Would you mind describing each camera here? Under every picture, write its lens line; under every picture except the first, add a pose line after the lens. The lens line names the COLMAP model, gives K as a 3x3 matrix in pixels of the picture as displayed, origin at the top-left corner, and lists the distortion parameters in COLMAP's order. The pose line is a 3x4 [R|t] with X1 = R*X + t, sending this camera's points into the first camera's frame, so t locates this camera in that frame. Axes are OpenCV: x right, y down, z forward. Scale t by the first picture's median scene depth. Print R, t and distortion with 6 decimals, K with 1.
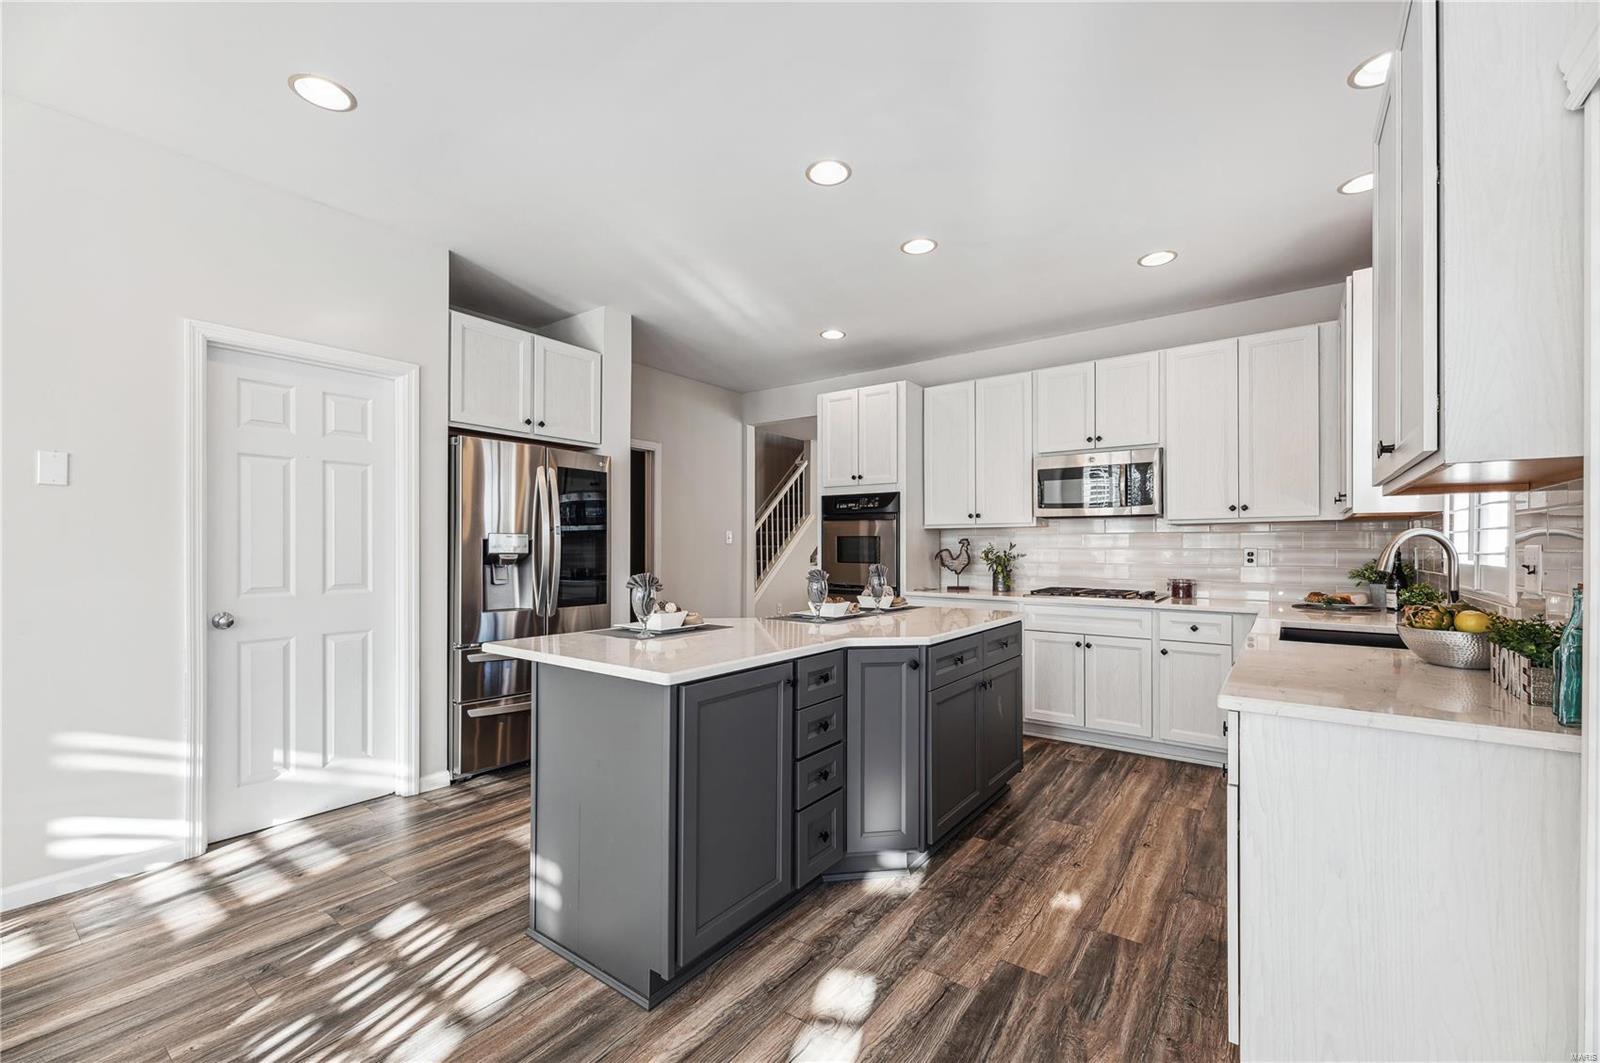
lens RADIAL K [[652.4, 0, 792.0], [0, 652.4, 538.9], [0, 0, 1]] dist [-0.000685, -0.001172]
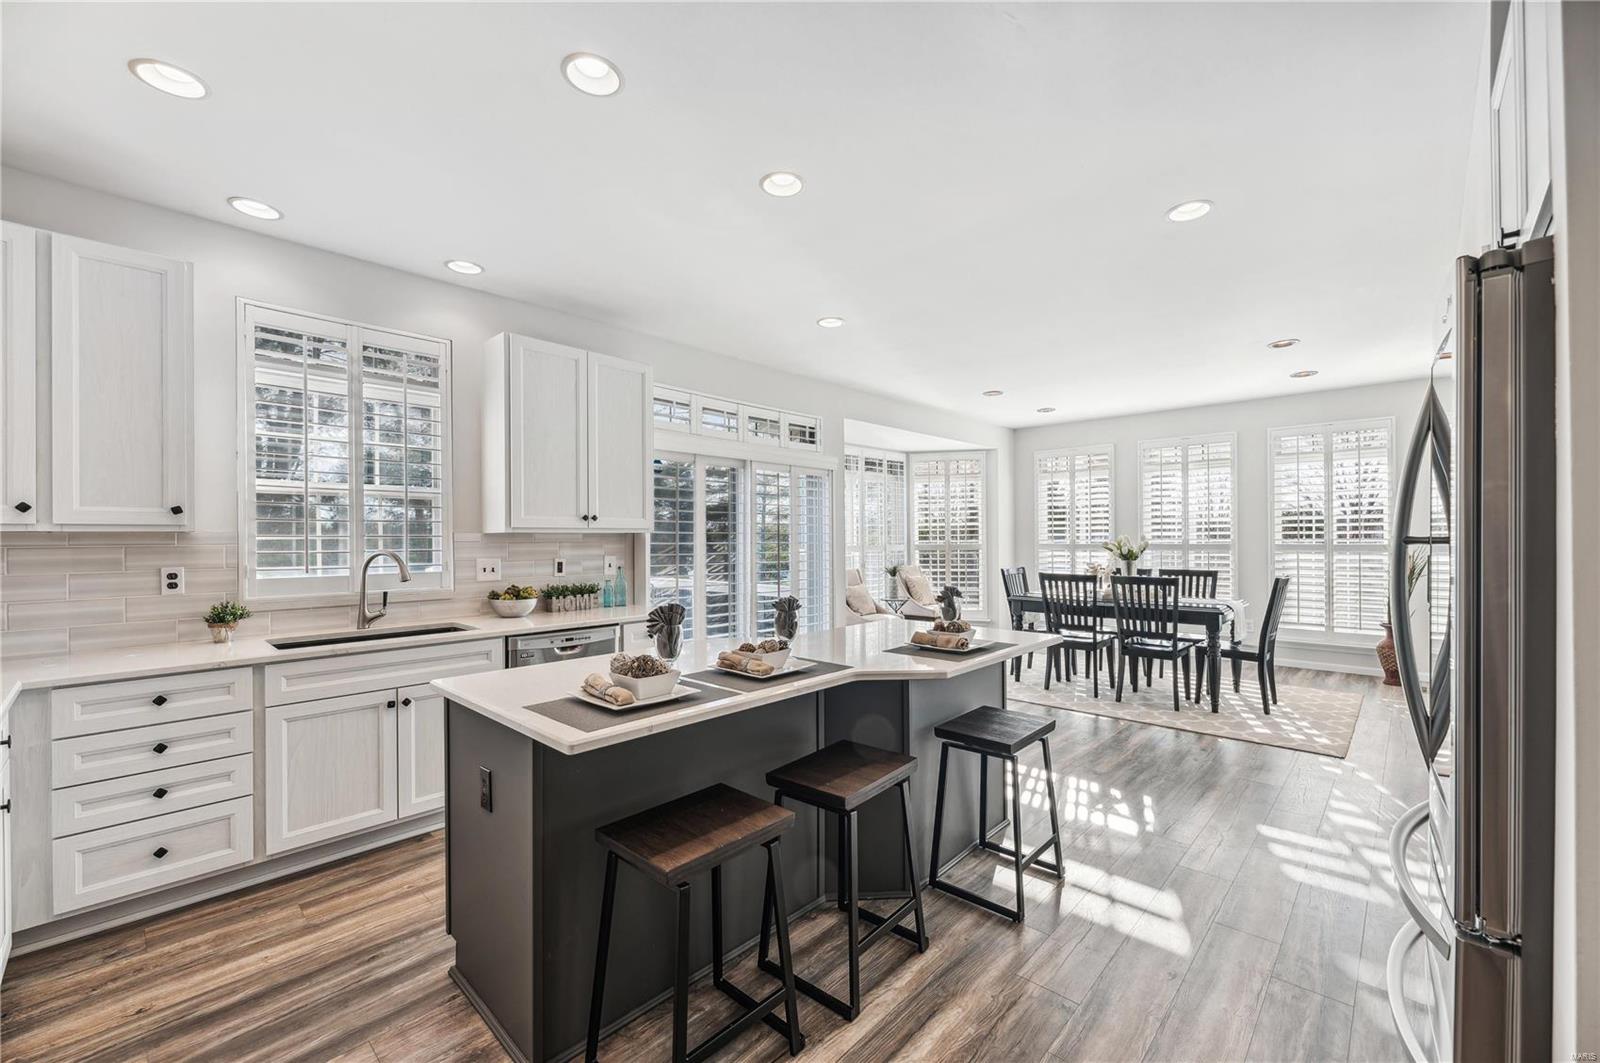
lens RADIAL K [[652.4, 0, 796.7], [0, 652.4, 536.6], [0, 0, 1]] dist [-0.000685, -0.001172]
pose [[-0.993756, 0.009814, 0.111145, -0.043166], [0.009698, 0.999952, -0.001584, -0.013253], [-0.111155, -0.000496, -0.993803, 1.271025]]
